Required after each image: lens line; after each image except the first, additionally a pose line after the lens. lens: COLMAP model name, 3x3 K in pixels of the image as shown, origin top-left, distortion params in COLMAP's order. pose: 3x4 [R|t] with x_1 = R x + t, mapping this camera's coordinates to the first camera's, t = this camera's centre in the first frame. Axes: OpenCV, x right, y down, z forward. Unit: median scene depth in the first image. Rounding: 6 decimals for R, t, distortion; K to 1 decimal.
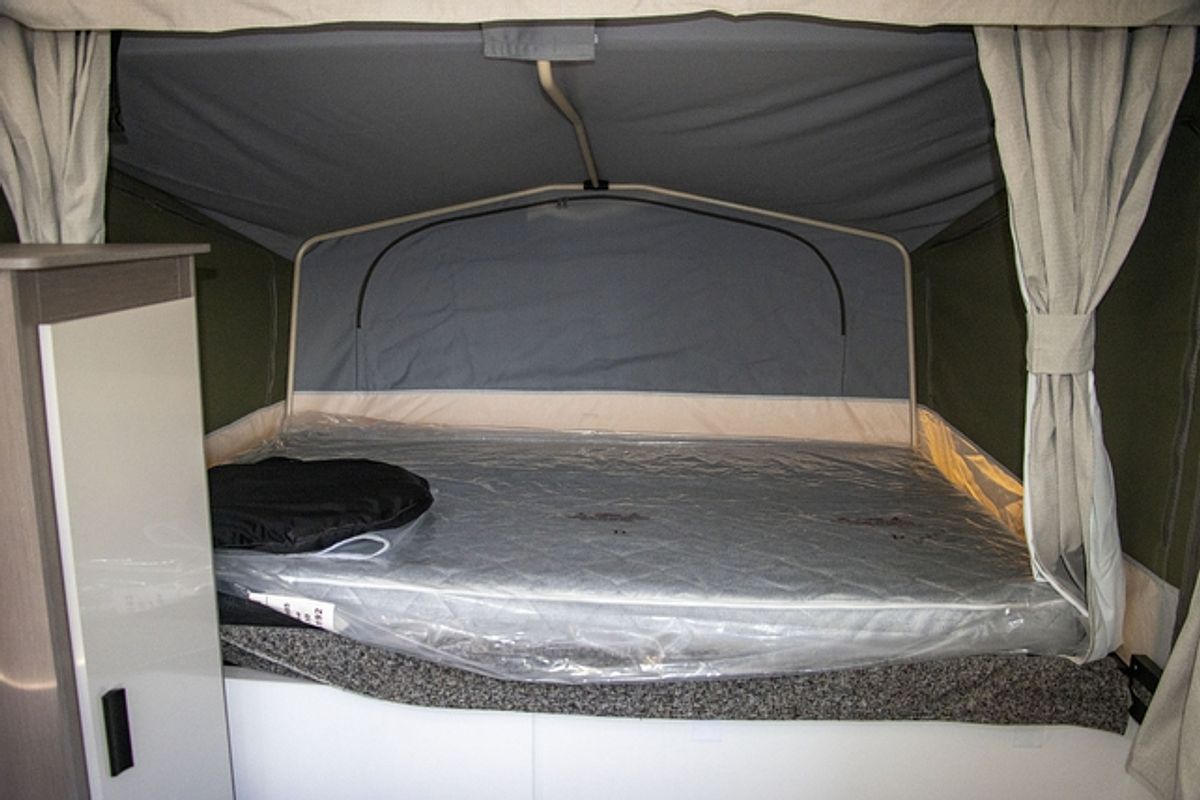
lens RADIAL K [[986.4, 0, 600.0], [0, 986.4, 400.0], [0, 0, 1]] dist [-0.181828, 0.135758]
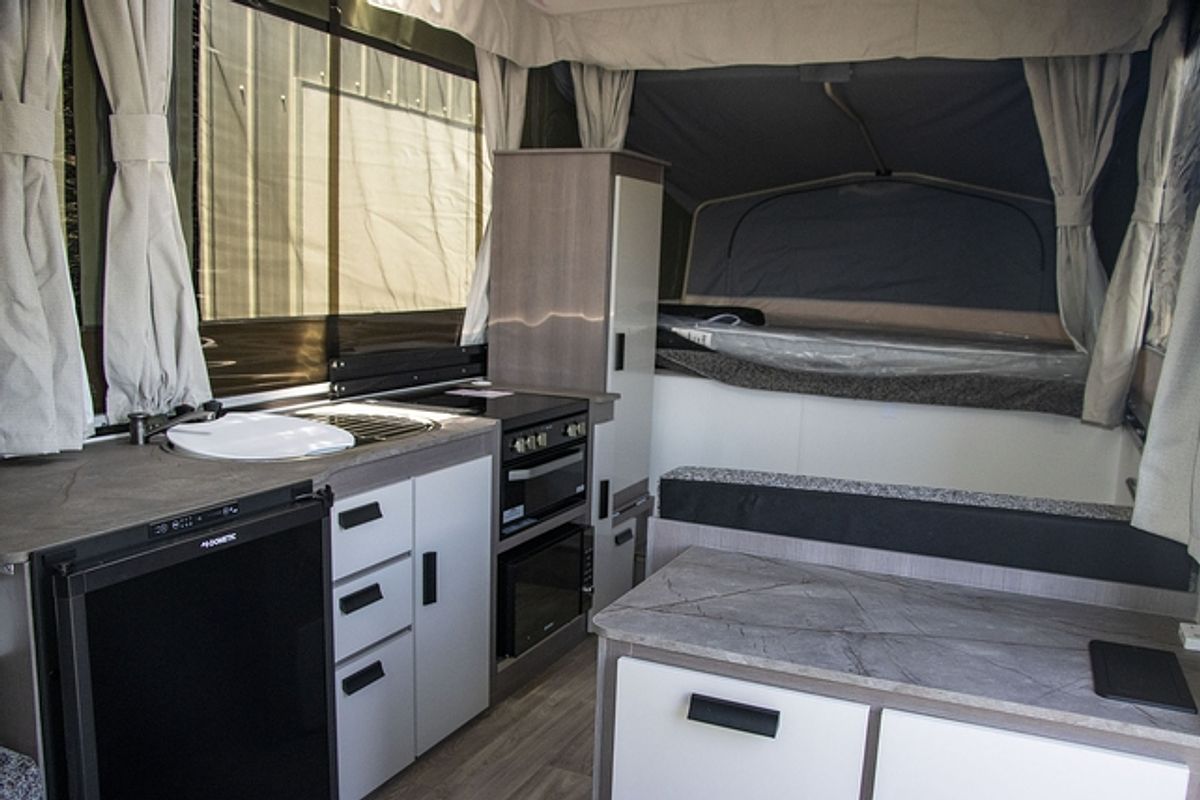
lens RADIAL K [[986.4, 0, 600.0], [0, 986.4, 400.0], [0, 0, 1]] dist [-0.181828, 0.135758]
pose [[0.934214, 0.071128, -0.349550, 0.257068], [-0.092149, 0.994779, -0.043857, 0.472871], [0.344605, 0.073183, 0.935891, -1.081381]]
